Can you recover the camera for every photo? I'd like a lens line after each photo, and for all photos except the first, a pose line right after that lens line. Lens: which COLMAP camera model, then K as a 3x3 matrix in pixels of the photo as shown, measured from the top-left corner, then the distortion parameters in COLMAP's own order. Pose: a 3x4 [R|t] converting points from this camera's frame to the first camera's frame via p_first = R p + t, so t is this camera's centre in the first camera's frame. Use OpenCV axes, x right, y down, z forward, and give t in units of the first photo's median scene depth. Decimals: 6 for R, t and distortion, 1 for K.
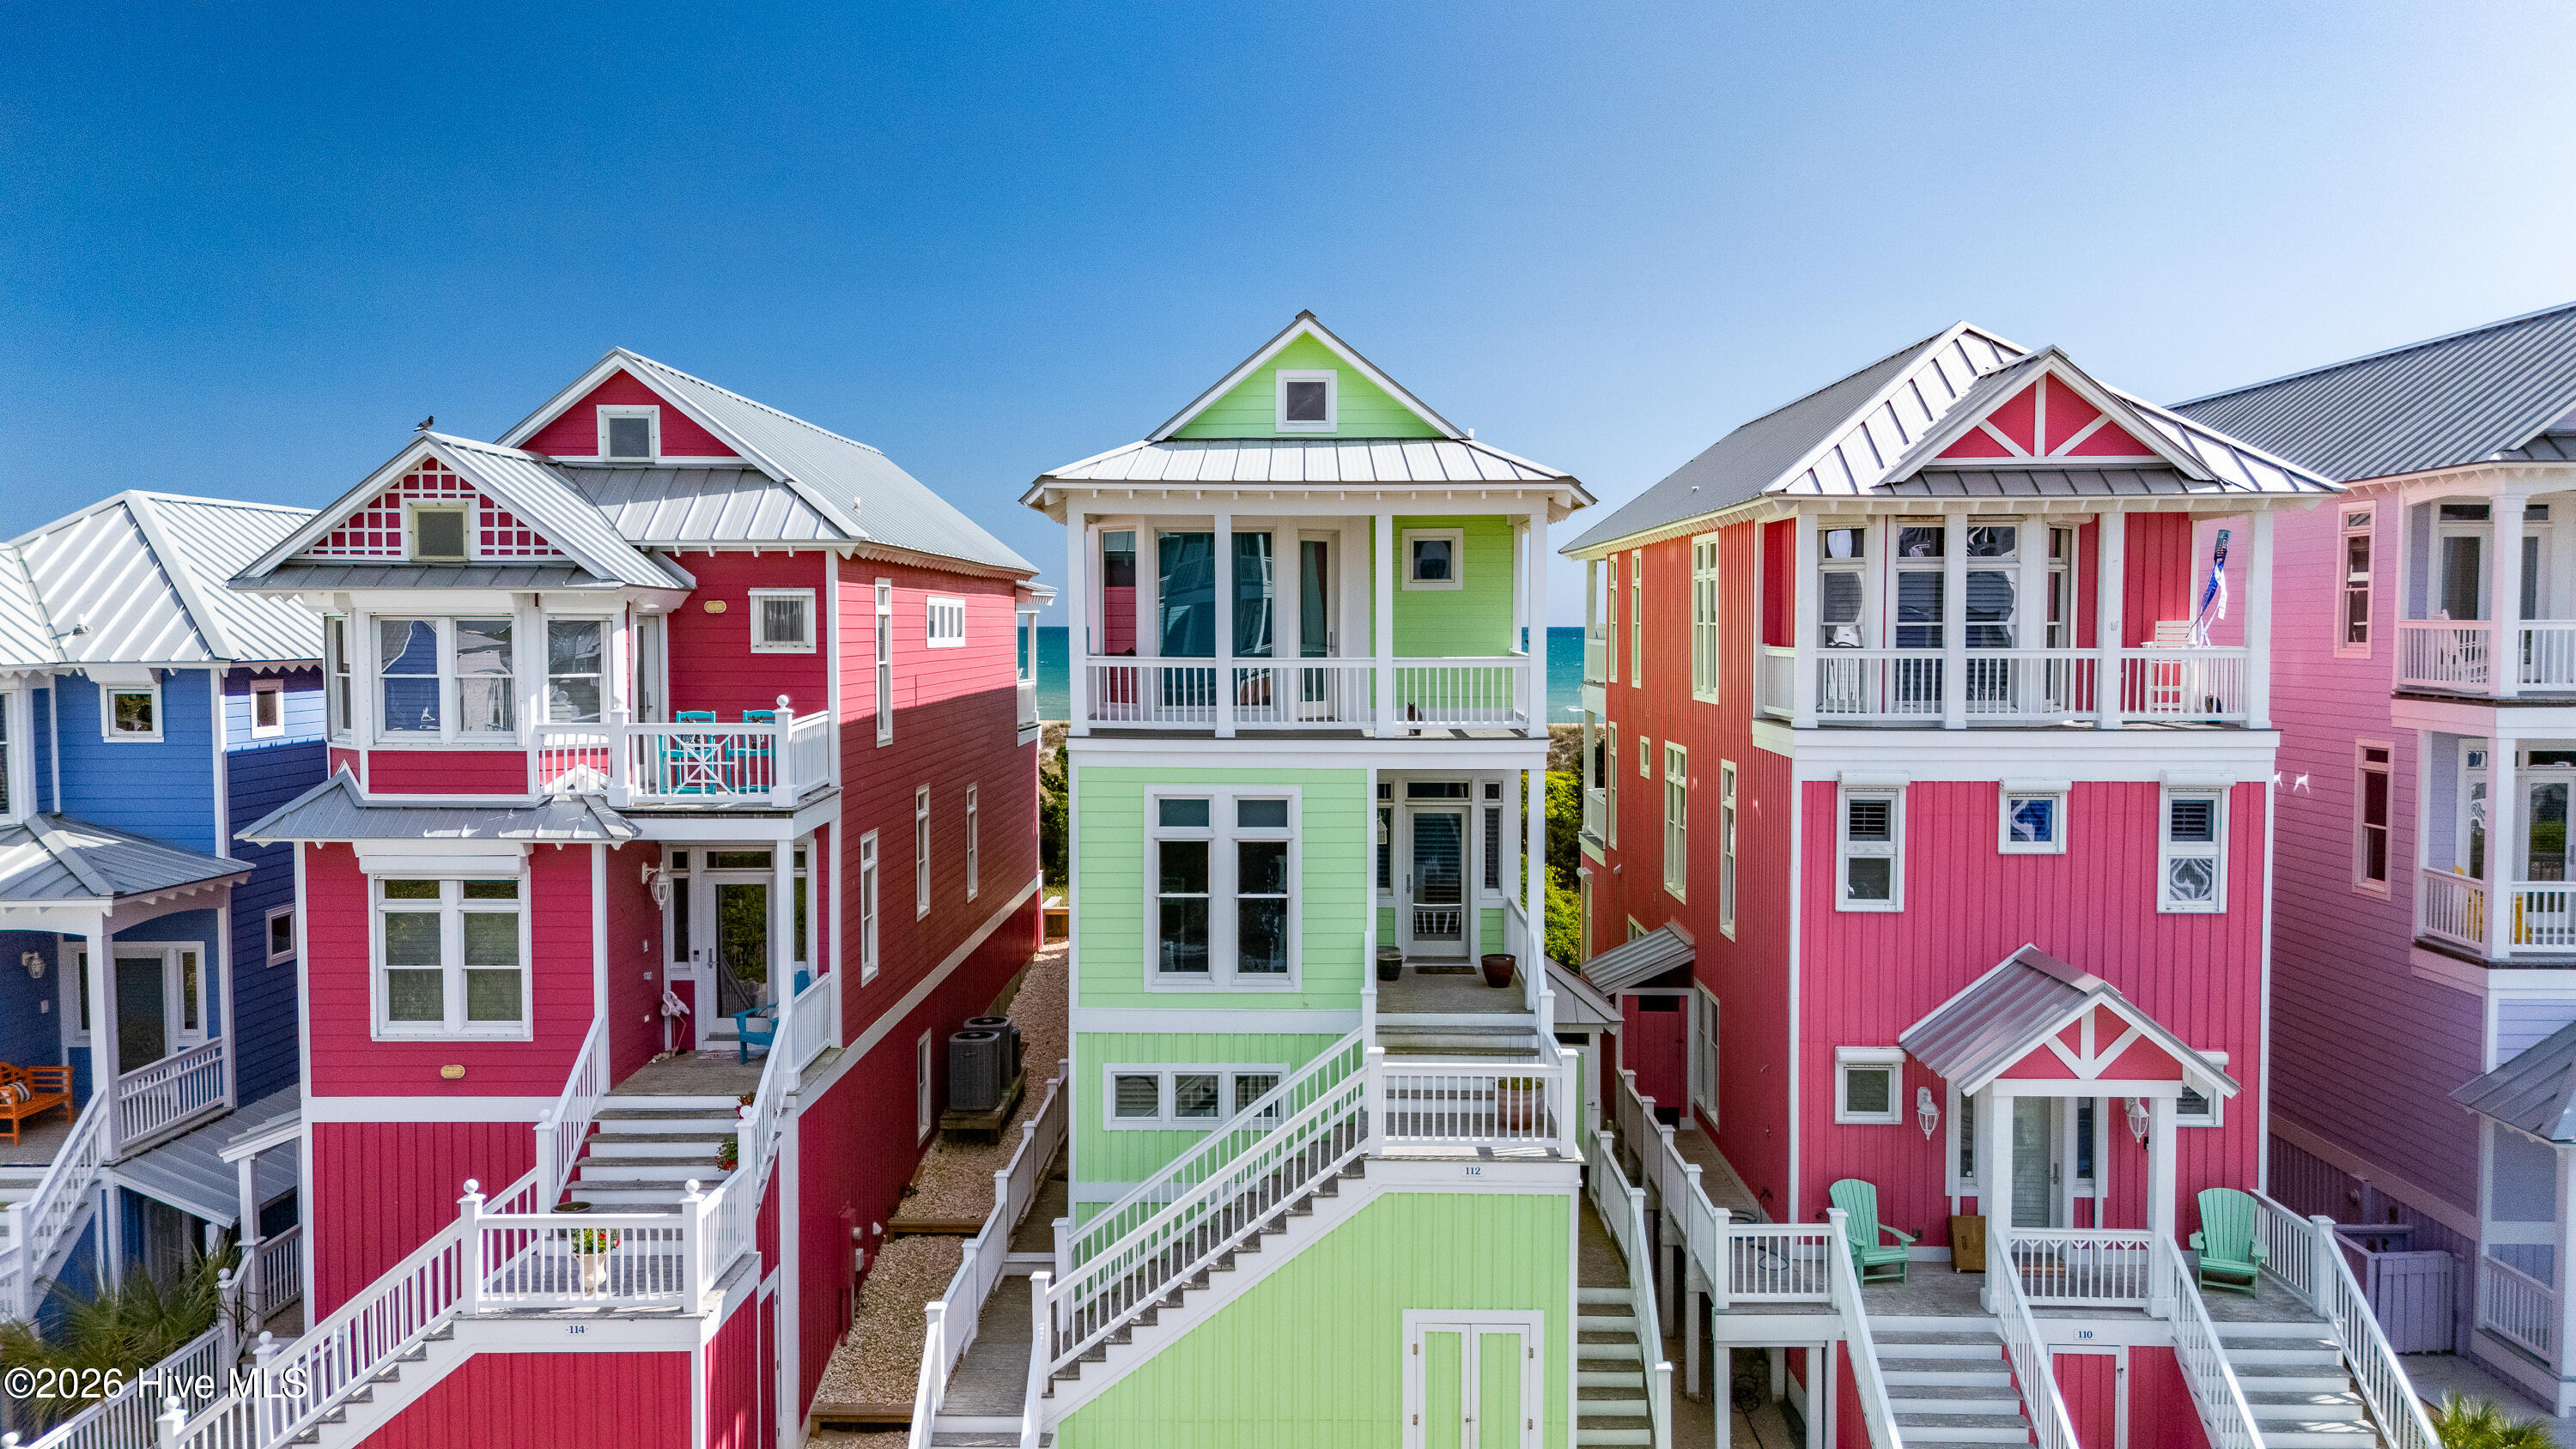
lens RADIAL K [[1893.5, 0, 1284.3], [0, 1893.5, 721.9], [0, 0, 1]] dist [0.052798, -0.032890]
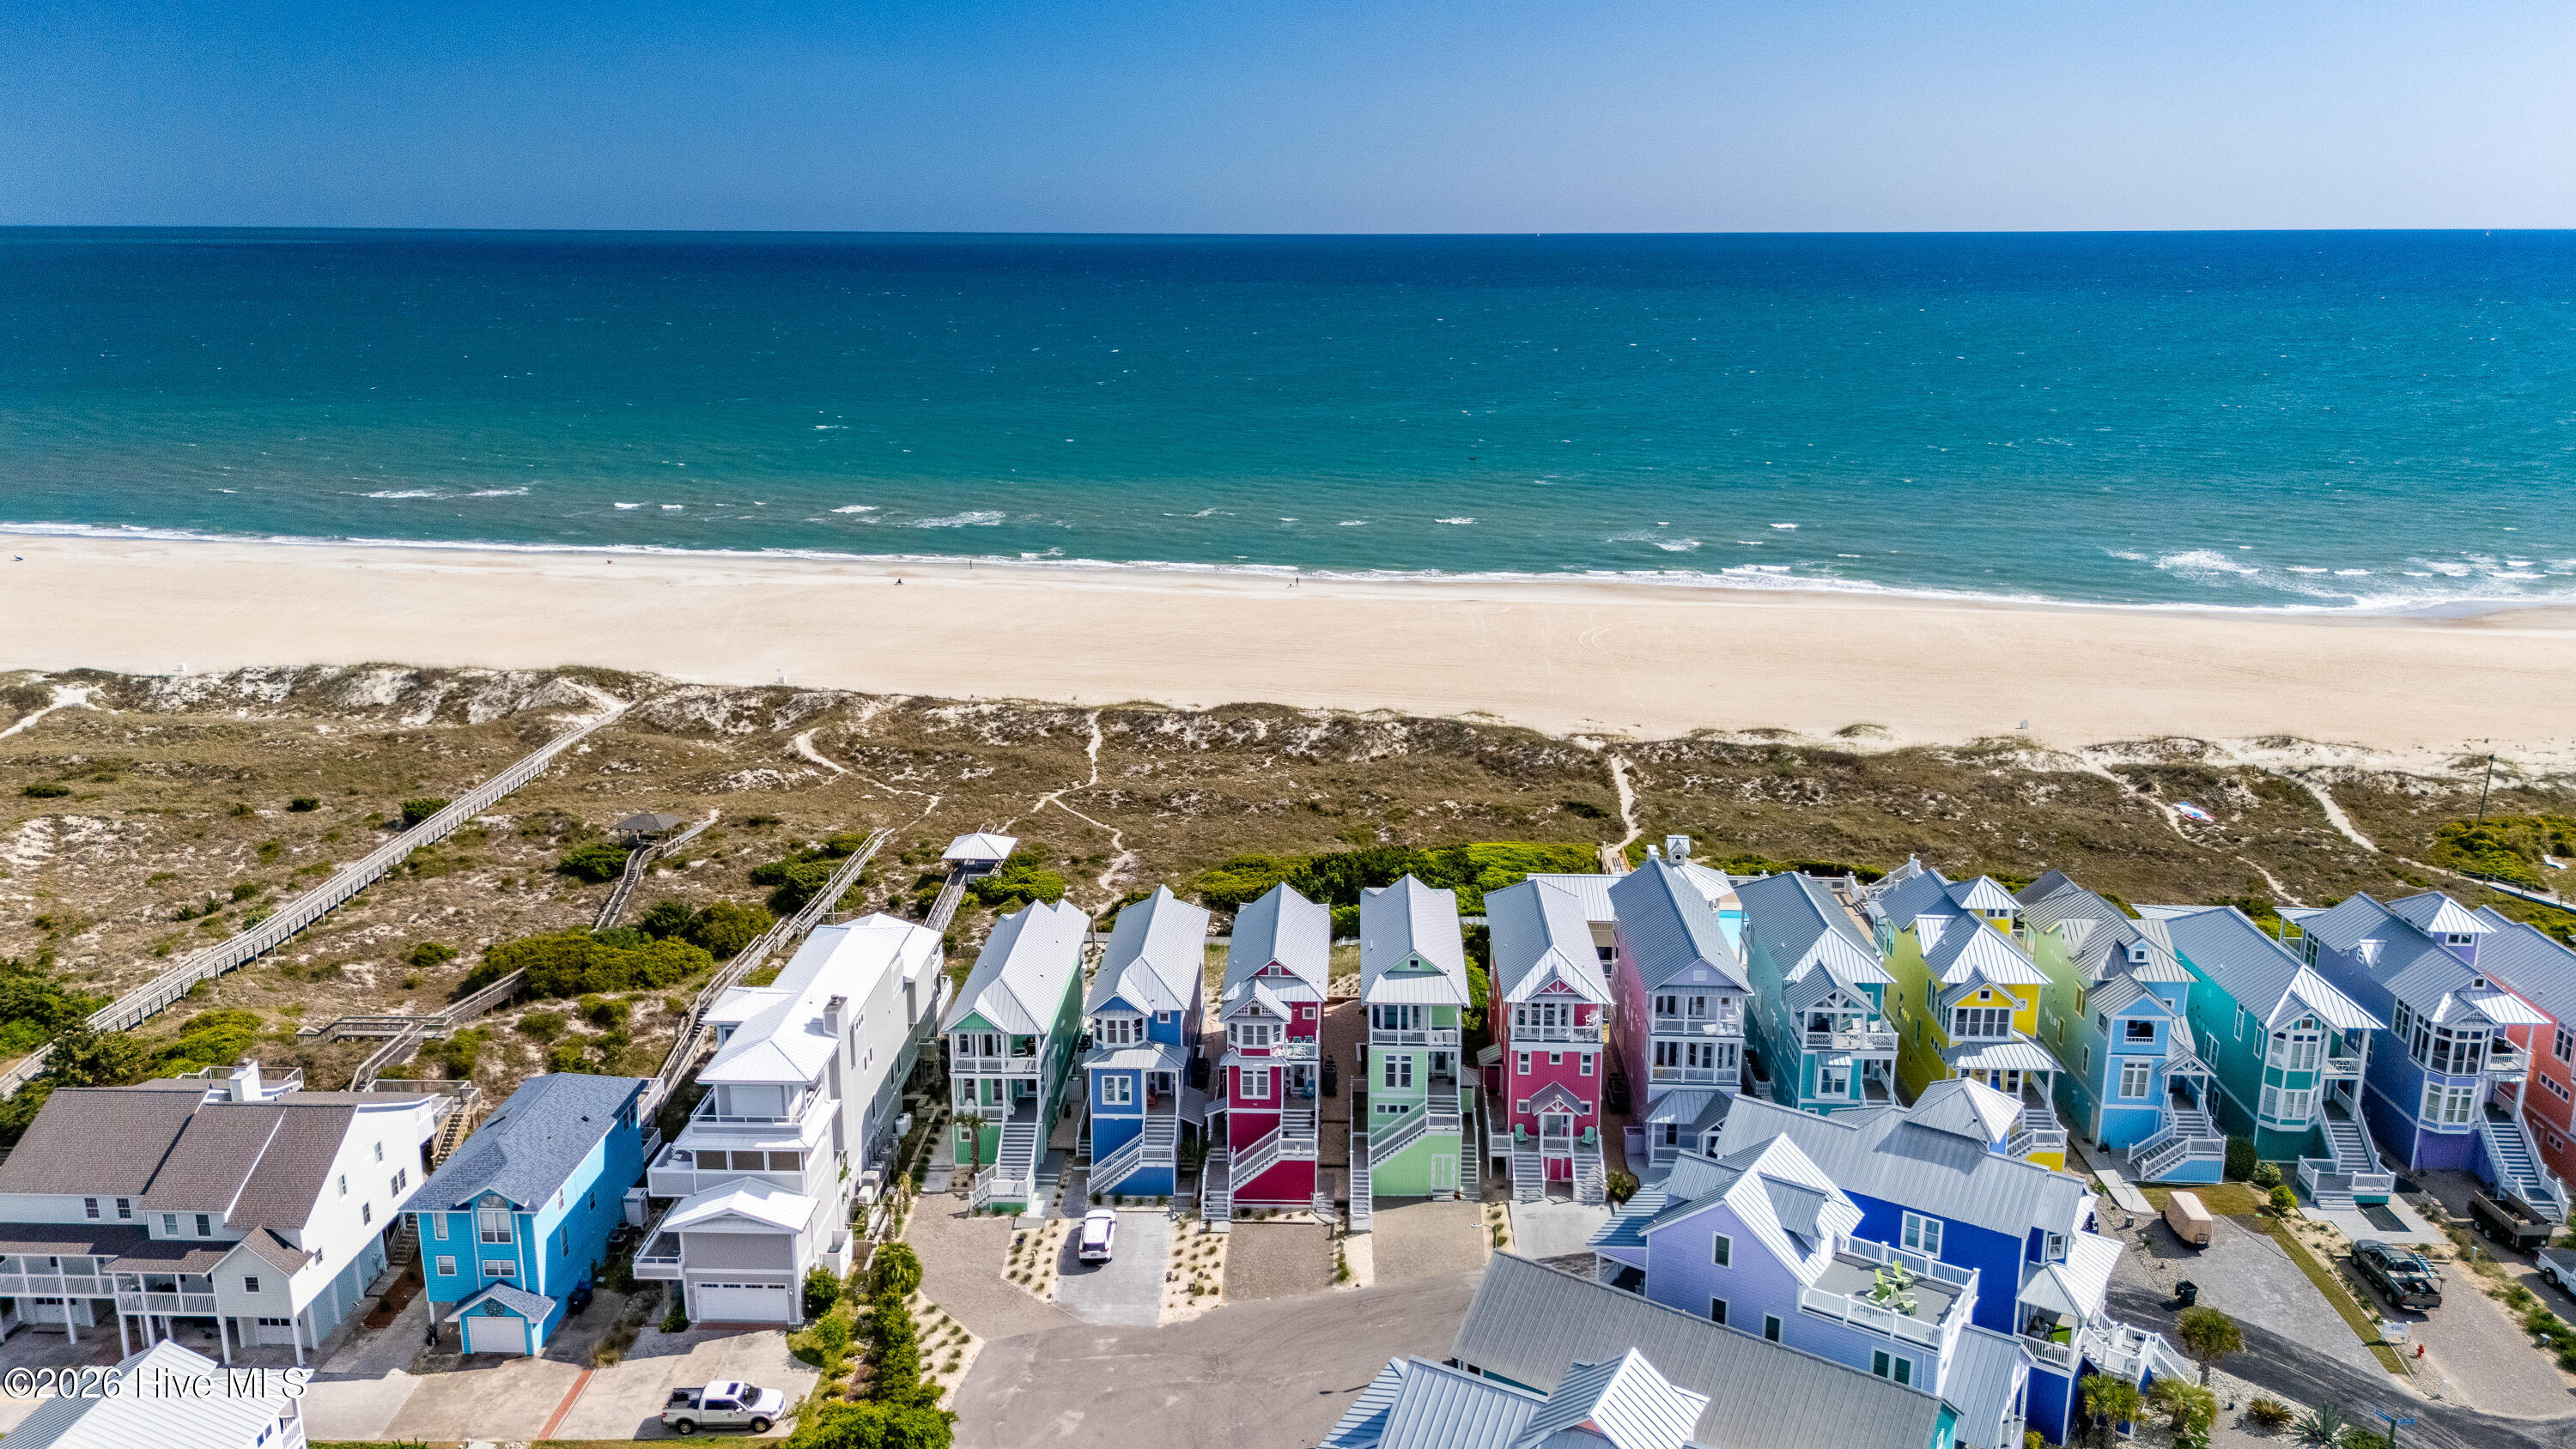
lens RADIAL K [[1886.3, 0, 1290.4], [0, 1886.3, 721.4], [0, 0, 1]] dist [0.094768, -0.097716]
pose [[0.999831, 0.004767, -0.017773, -0.238046], [-0.001158, 0.980244, 0.197787, -1.859498], [0.018364, -0.197733, 0.980084, -3.863446]]
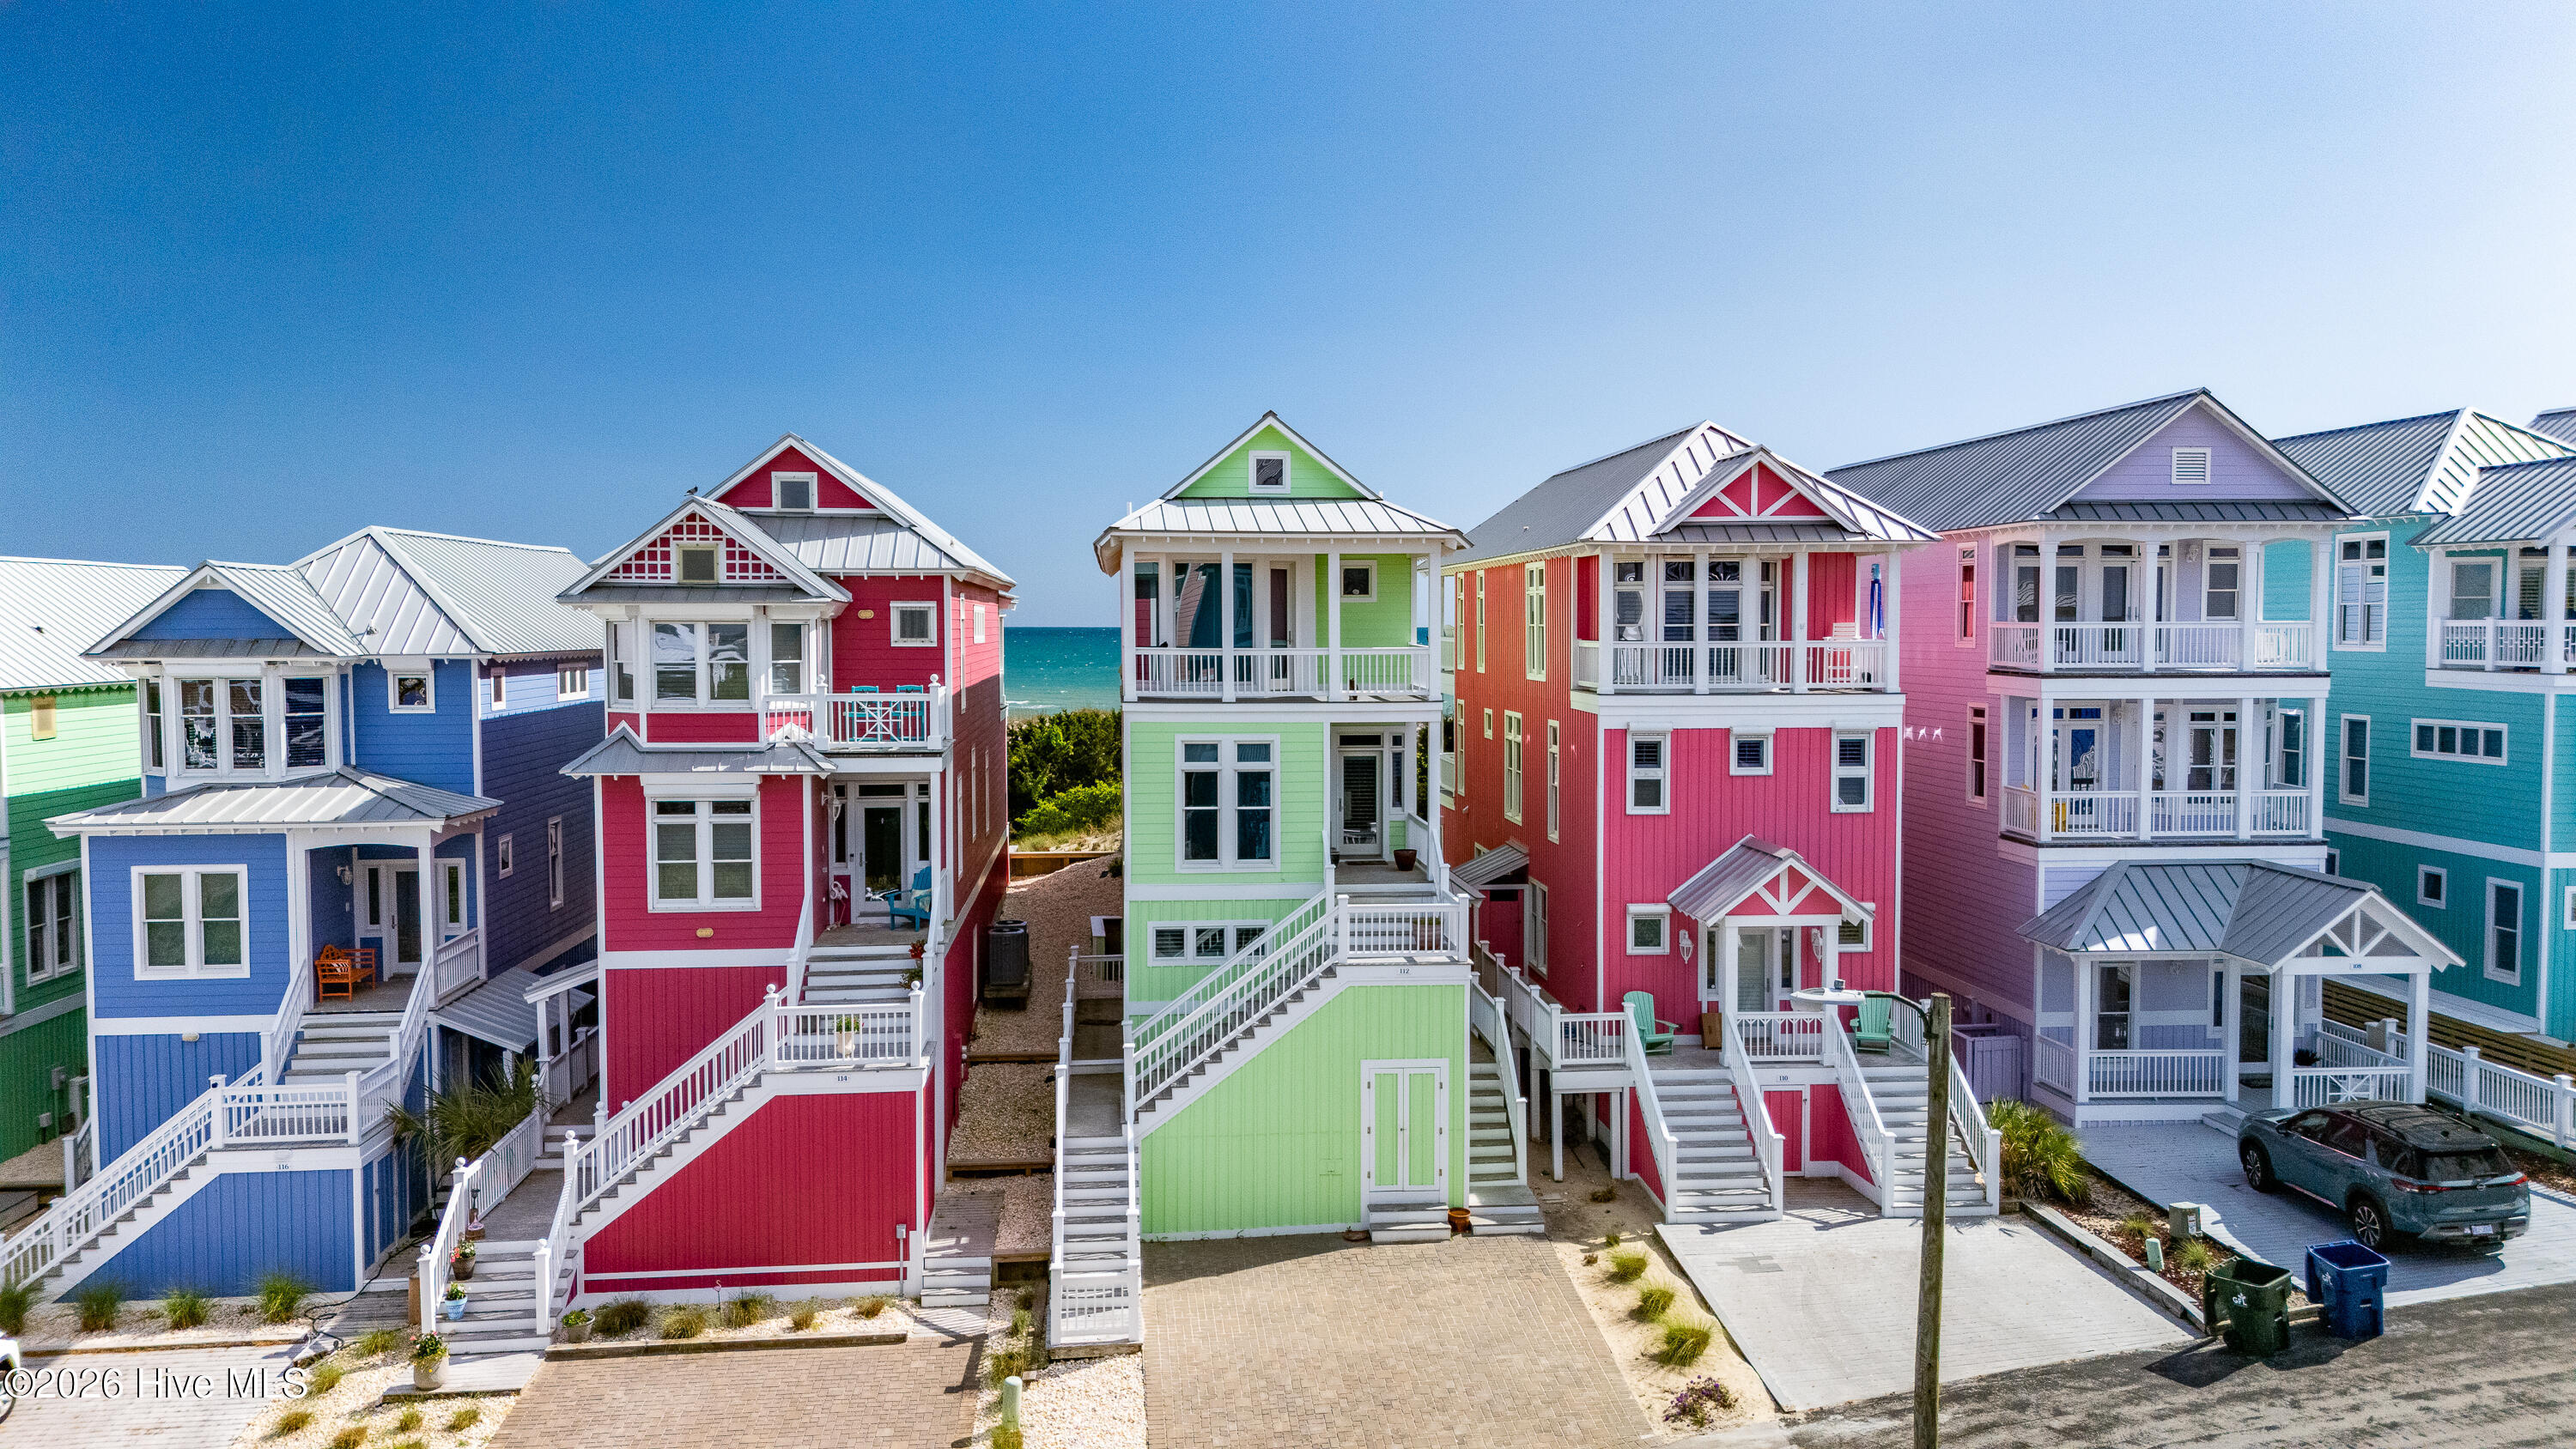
lens RADIAL K [[1883.4, 0, 1283.9], [0, 1883.4, 726.8], [0, 0, 1]] dist [0.084141, -0.086622]
pose [[0.994447, -0.007072, 0.105003, -0.141100], [0.006875, 0.999974, 0.002235, 0.024458], [-0.105016, -0.001501, 0.994469, -0.473512]]
